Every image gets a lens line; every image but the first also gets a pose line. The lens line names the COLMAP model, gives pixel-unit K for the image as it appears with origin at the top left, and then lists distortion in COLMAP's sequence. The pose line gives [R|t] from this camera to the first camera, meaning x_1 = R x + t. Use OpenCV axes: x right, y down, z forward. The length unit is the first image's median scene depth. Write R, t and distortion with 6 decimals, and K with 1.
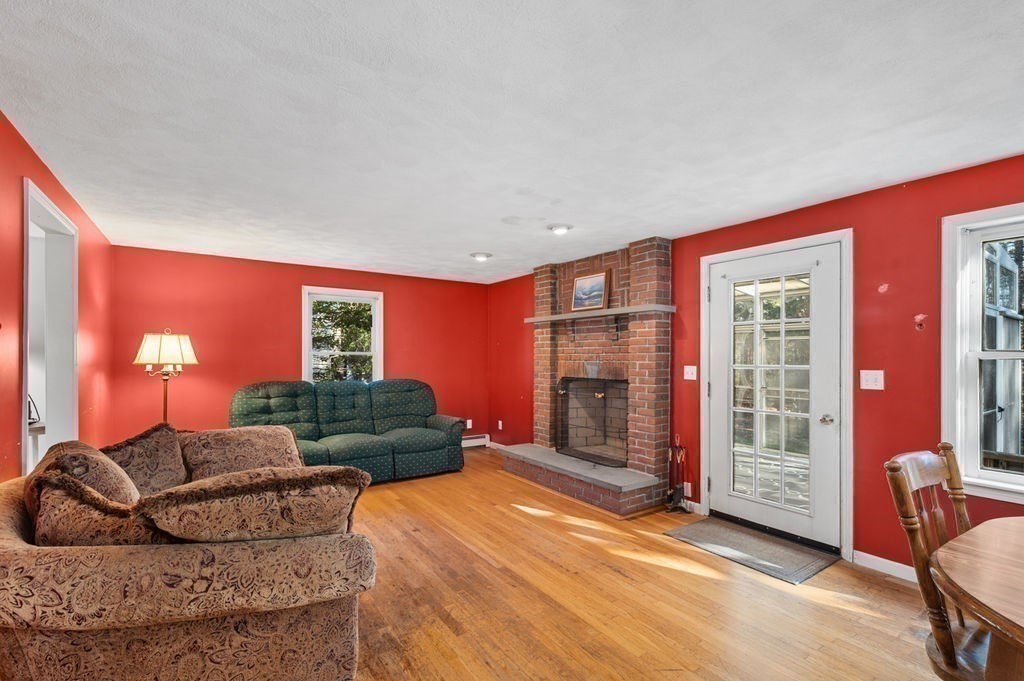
lens RADIAL K [[457.1, 0, 516.1], [0, 457.1, 355.7], [0, 0, 1]] dist [-0.000892, 0.000097]
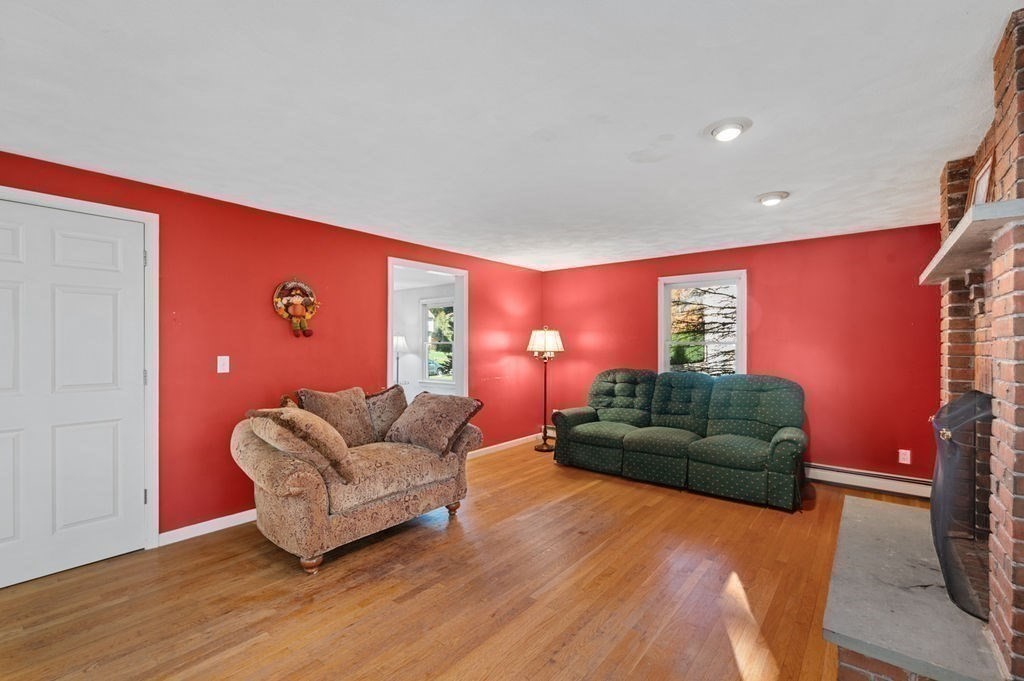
lens RADIAL K [[444.8, 0, 512.4], [0, 444.8, 348.8], [0, 0, 1]] dist [0.000011, -0.000064]
pose [[0.287497, 0.007920, -0.957749, 0.516680], [-0.001788, 0.999969, 0.007732, 0.000000], [0.957780, -0.000510, 0.287502, 0.514932]]
